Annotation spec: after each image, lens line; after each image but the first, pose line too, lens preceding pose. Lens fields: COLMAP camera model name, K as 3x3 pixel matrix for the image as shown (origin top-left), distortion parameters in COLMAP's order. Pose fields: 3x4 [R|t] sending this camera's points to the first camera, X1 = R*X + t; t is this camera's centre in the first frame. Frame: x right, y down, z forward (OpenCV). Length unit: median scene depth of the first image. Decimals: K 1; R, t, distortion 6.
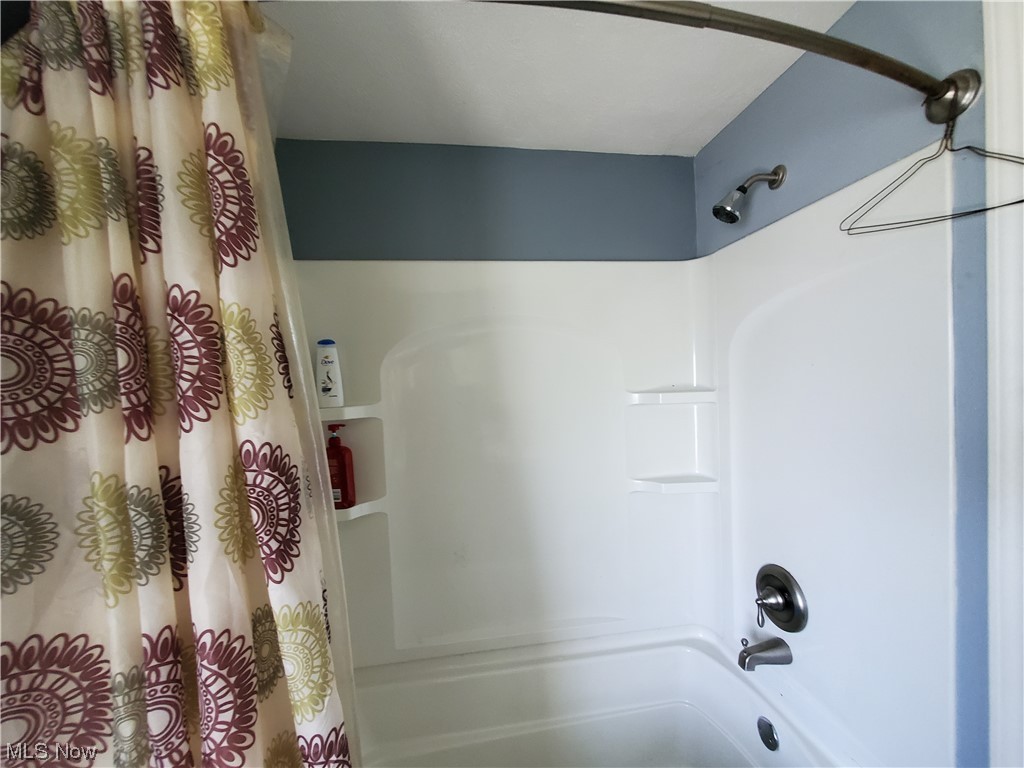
lens RADIAL K [[406.3, 0, 513.6], [0, 406.3, 397.5], [0, 0, 1]] dist [-0.002154, -0.000377]
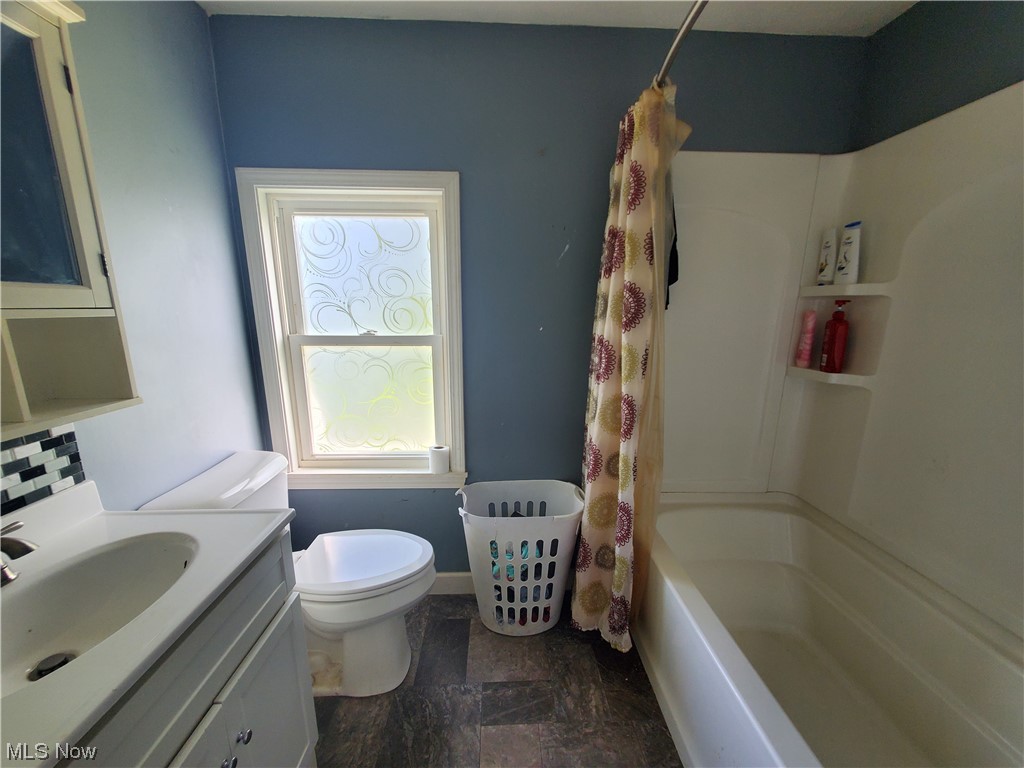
lens RADIAL K [[406.3, 0, 513.6], [0, 406.3, 397.5], [0, 0, 1]] dist [-0.002154, -0.000377]
pose [[-0.086725, 0.274424, -0.957690, 0.823043], [-0.037657, 0.959722, 0.278417, 0.046769], [0.995520, 0.060210, -0.072898, 0.171008]]
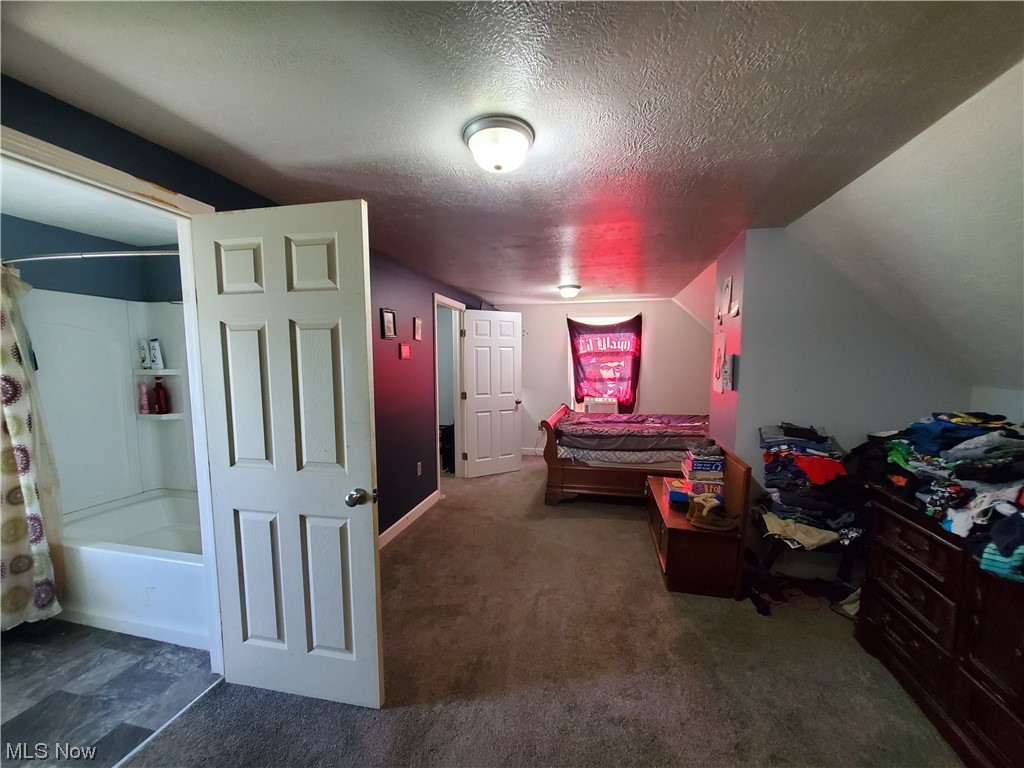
lens RADIAL K [[406.3, 0, 513.6], [0, 406.3, 397.5], [0, 0, 1]] dist [-0.002154, -0.000377]
pose [[0.939128, 0.087930, -0.332126, 2.163401], [-0.065204, 0.994741, 0.078985, -0.125939], [0.337324, -0.052521, 0.939922, -0.452176]]
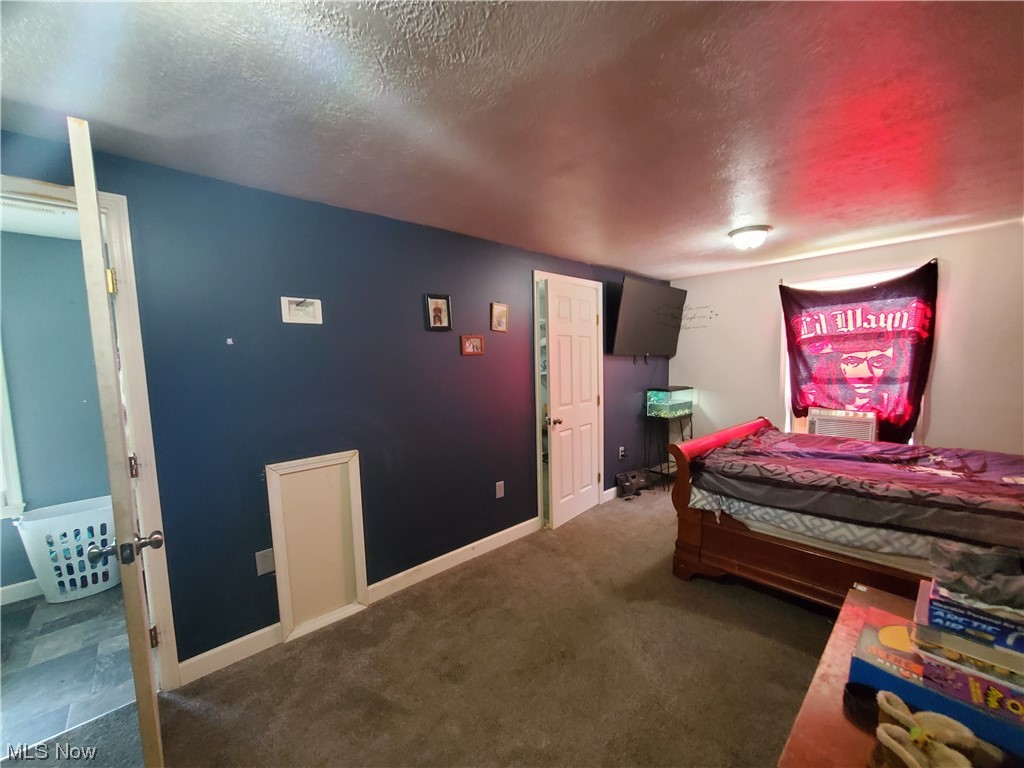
lens RADIAL K [[406.3, 0, 513.6], [0, 406.3, 397.5], [0, 0, 1]] dist [-0.002154, -0.000377]
pose [[0.576445, 0.117994, -0.808572, 2.504356], [-0.036613, 0.992255, 0.118696, -0.158875], [0.816316, -0.038818, 0.576300, 0.758524]]
